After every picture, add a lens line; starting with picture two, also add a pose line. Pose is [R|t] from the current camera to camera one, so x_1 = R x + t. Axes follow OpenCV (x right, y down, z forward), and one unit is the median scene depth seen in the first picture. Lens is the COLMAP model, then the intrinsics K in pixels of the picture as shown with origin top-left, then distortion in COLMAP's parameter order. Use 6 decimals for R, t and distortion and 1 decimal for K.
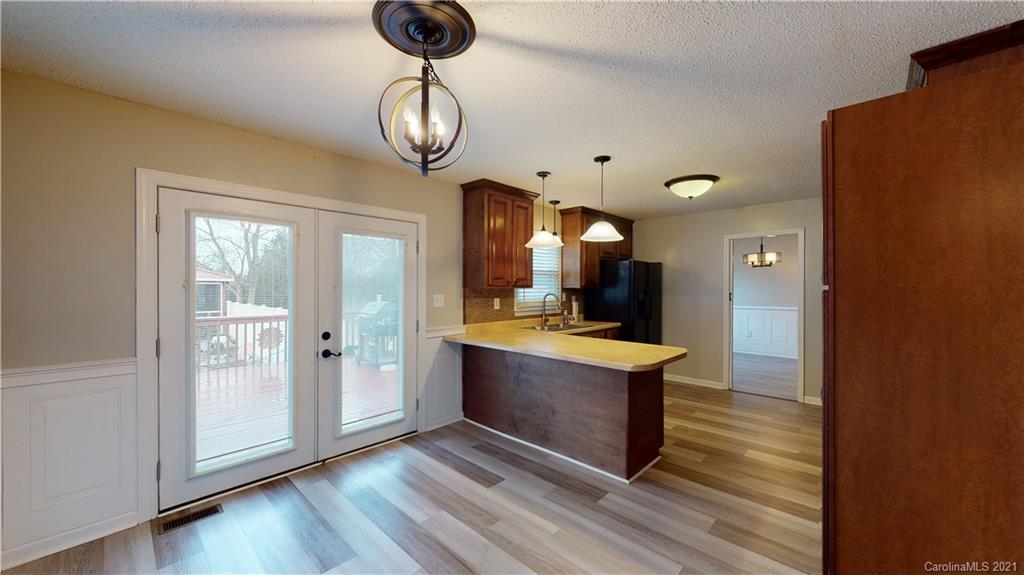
lens RADIAL K [[374.0, 0, 515.2], [0, 374.0, 288.5], [0, 0, 1]] dist [0.000601, 0.000000]
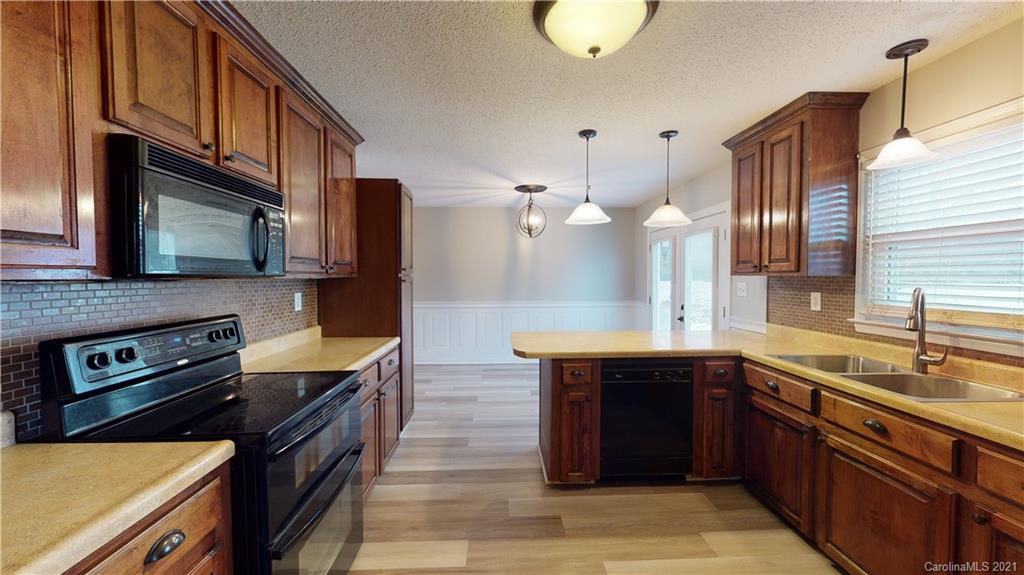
lens RADIAL K [[374.0, 0, 515.2], [0, 374.0, 288.5], [0, 0, 1]] dist [0.000601, 0.000000]
pose [[-0.693695, 0.023486, -0.719886, 1.010675], [-0.001548, 0.999417, 0.034097, -0.000078], [0.720267, 0.024768, -0.693255, 1.501172]]
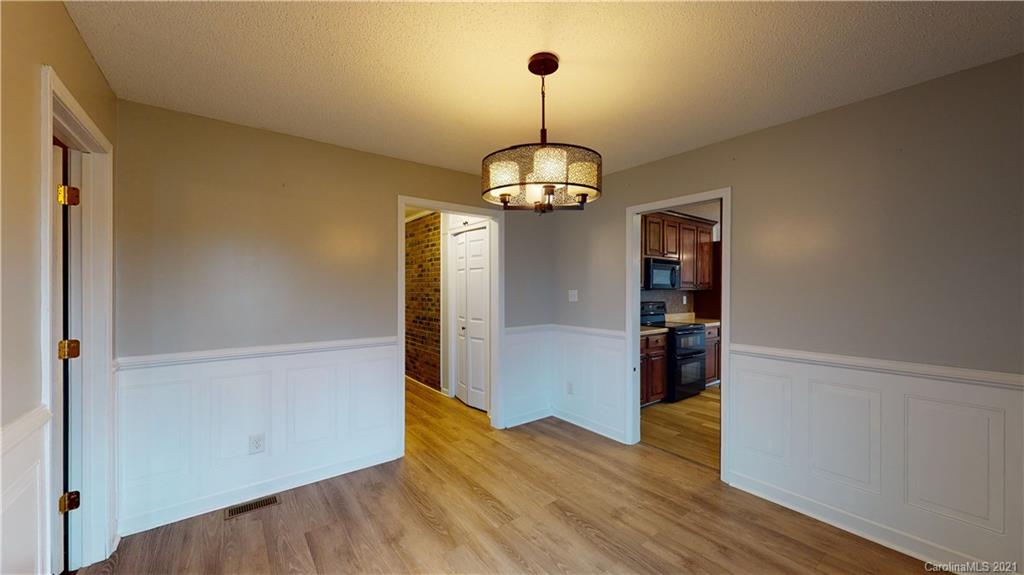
lens RADIAL K [[374.0, 0, 515.2], [0, 374.0, 288.5], [0, 0, 1]] dist [0.000601, 0.000000]
pose [[-0.988478, -0.001998, 0.151349, 1.319814], [-0.001786, 0.999997, 0.001539, -0.002525], [-0.151352, 0.001251, -0.988479, 2.617821]]
